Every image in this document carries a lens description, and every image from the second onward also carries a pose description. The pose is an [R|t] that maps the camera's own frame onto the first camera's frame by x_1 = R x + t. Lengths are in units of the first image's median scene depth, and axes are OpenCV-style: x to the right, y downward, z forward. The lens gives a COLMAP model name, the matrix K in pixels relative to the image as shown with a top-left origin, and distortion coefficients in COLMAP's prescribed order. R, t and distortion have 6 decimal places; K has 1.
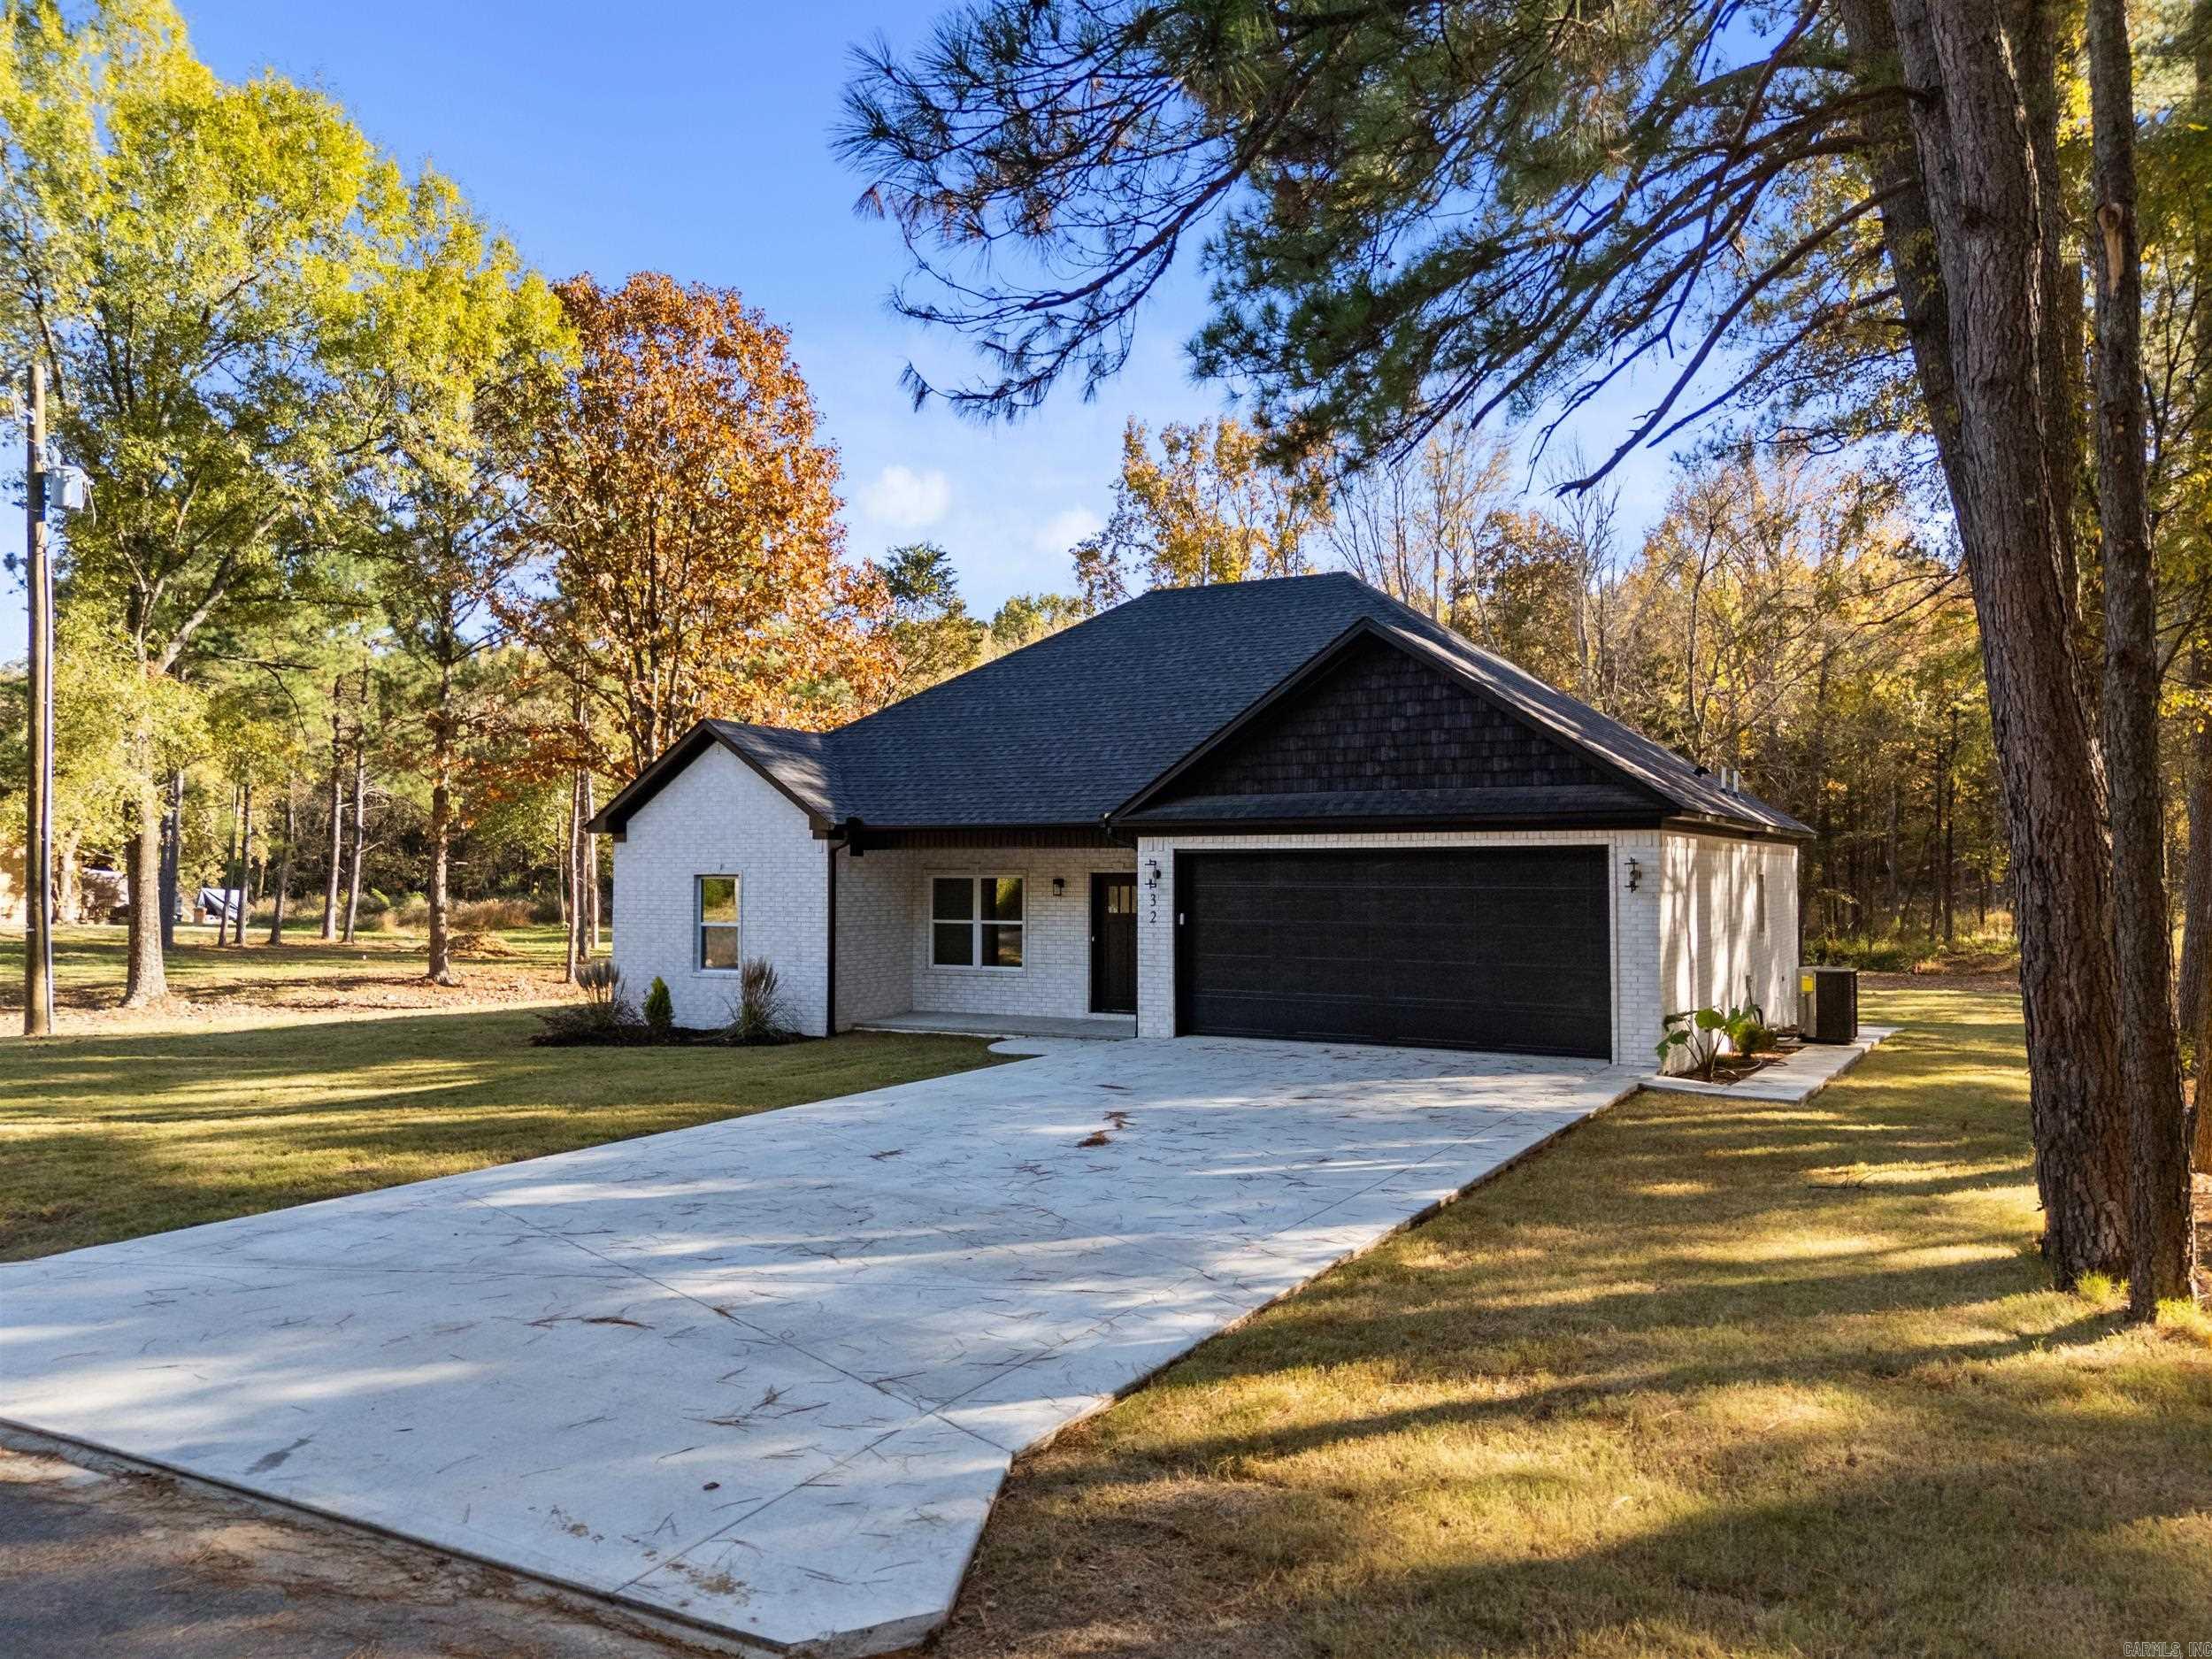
lens RADIAL K [[1770.0, 0, 1106.0], [0, 1770.0, 829.5], [0, 0, 1]] dist [0.056642, 0.002966]
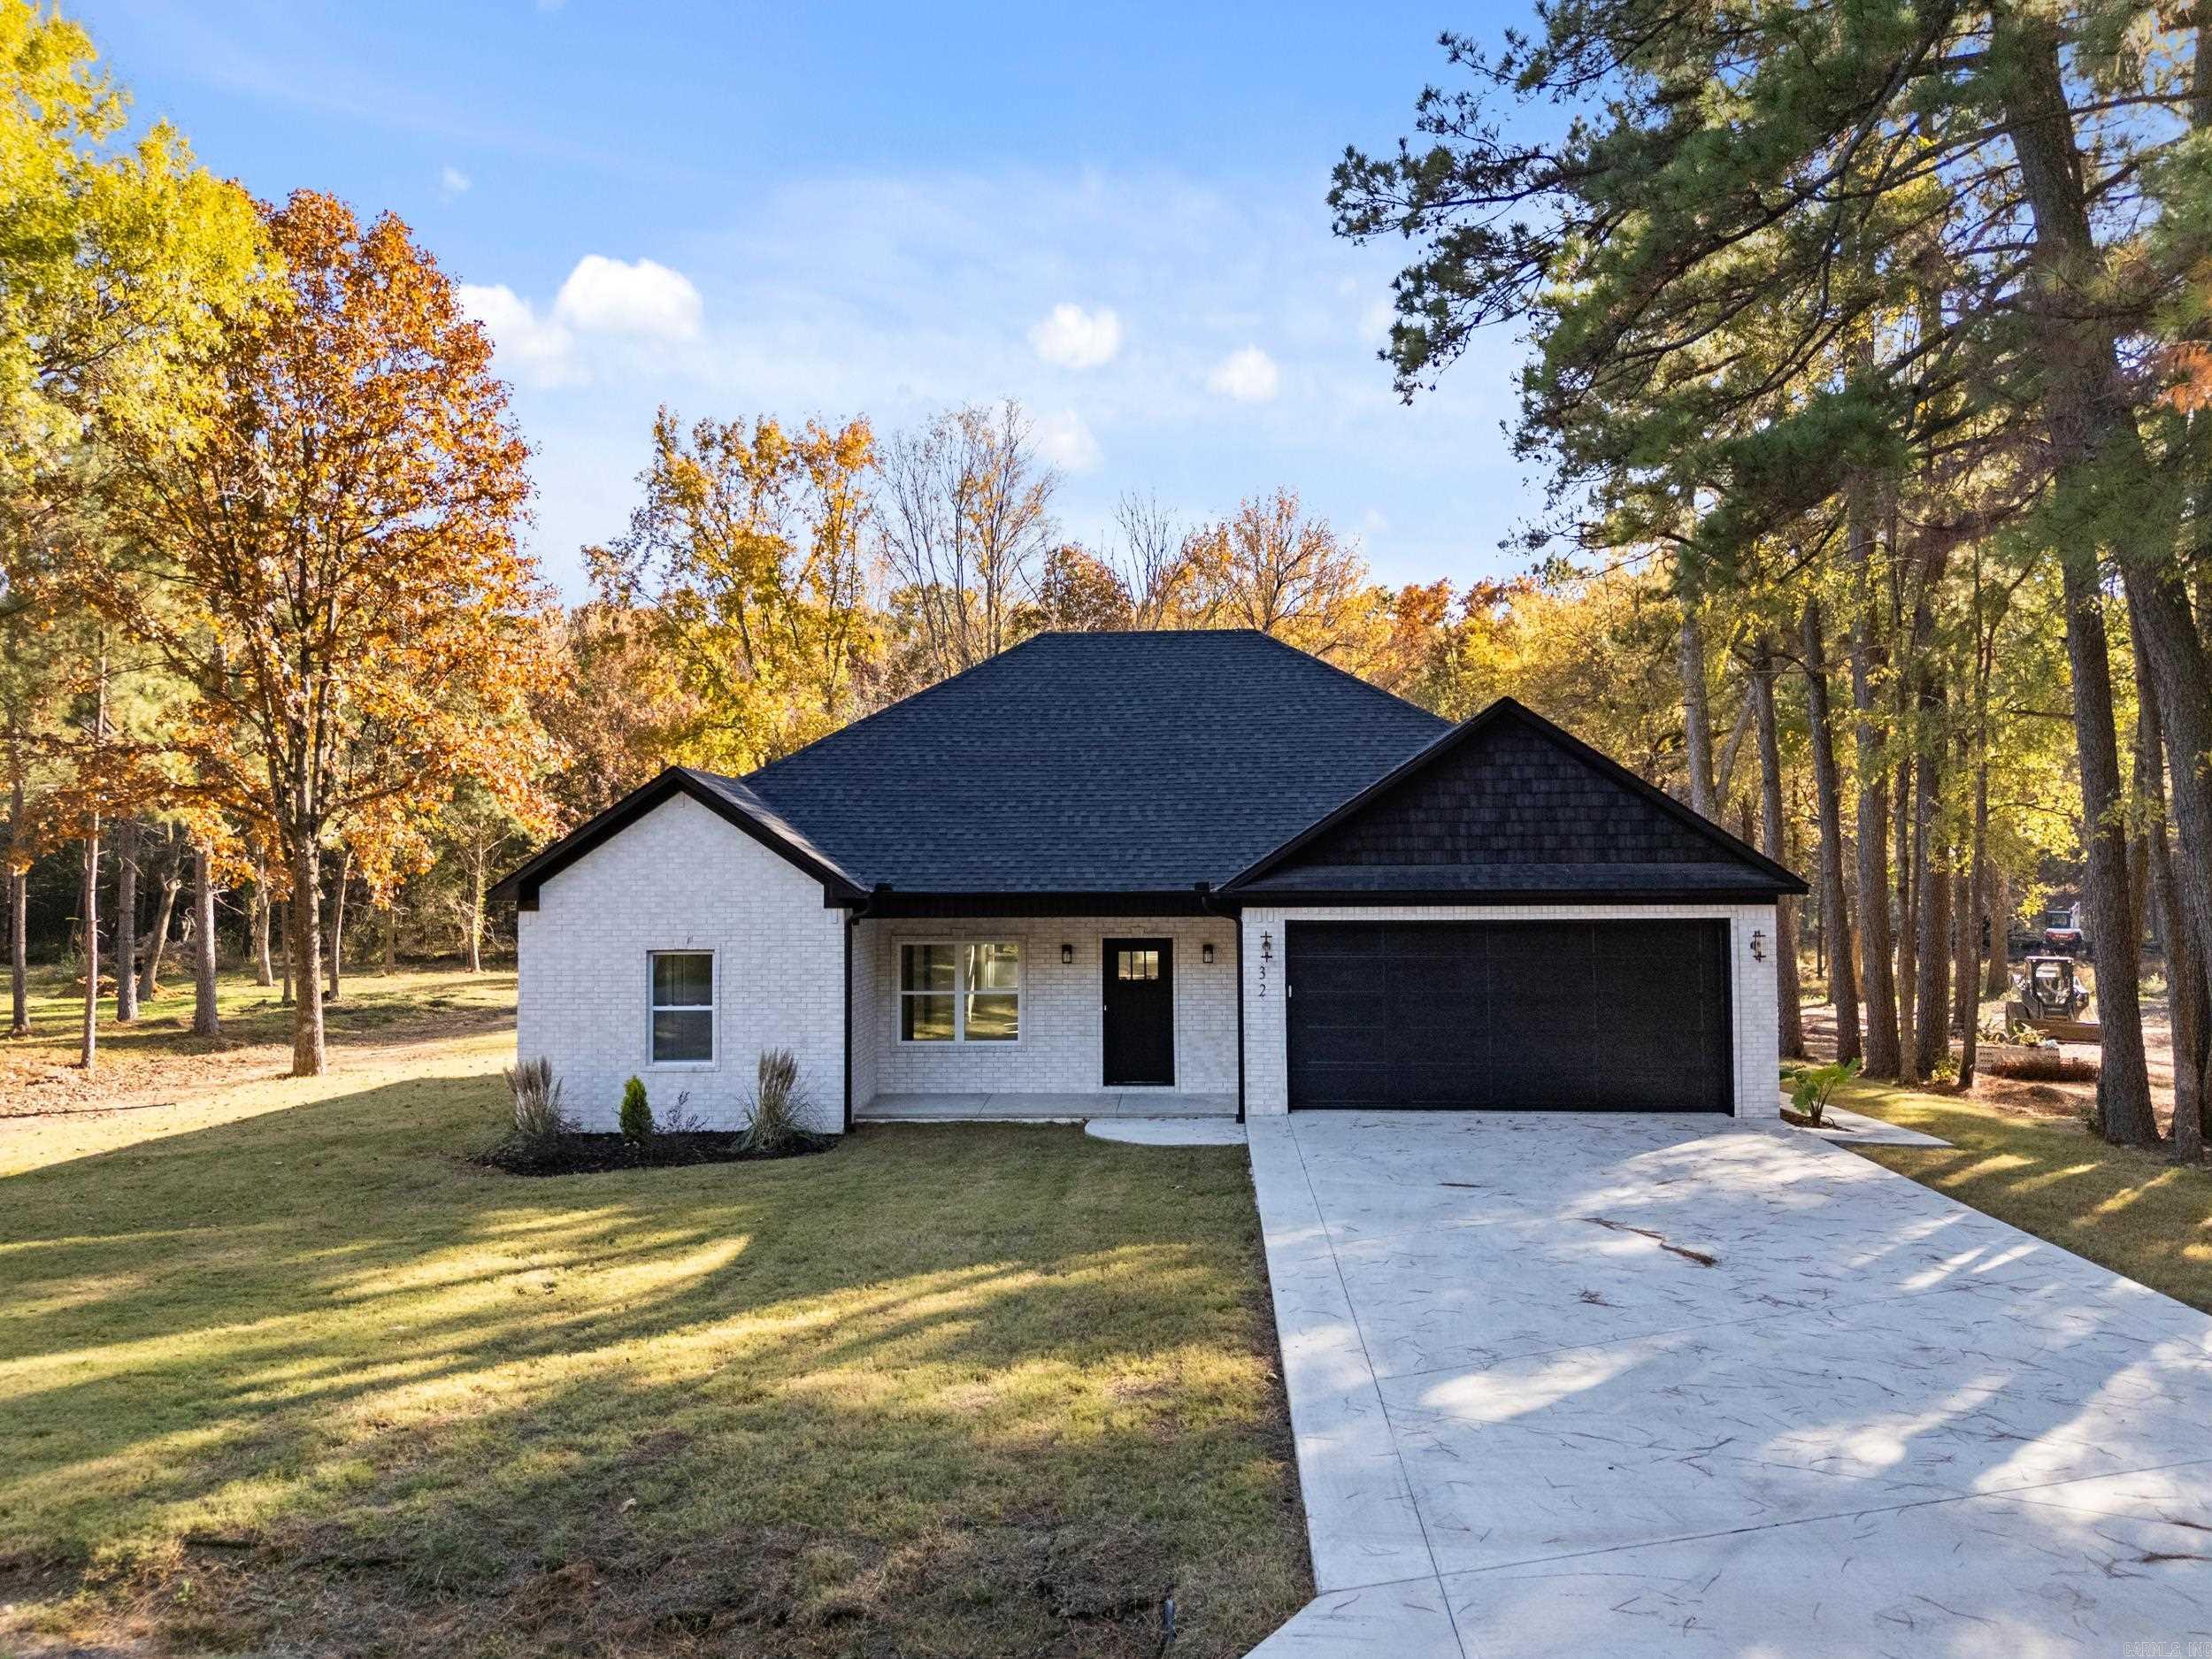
lens RADIAL K [[1770.0, 0, 1106.0], [0, 1770.0, 829.5], [0, 0, 1]] dist [0.056642, 0.002966]
pose [[0.886253, 0.004304, 0.463181, -0.476349], [-0.006353, 0.999976, 0.002862, -0.039117], [-0.463157, -0.005479, 0.886259, 0.168816]]
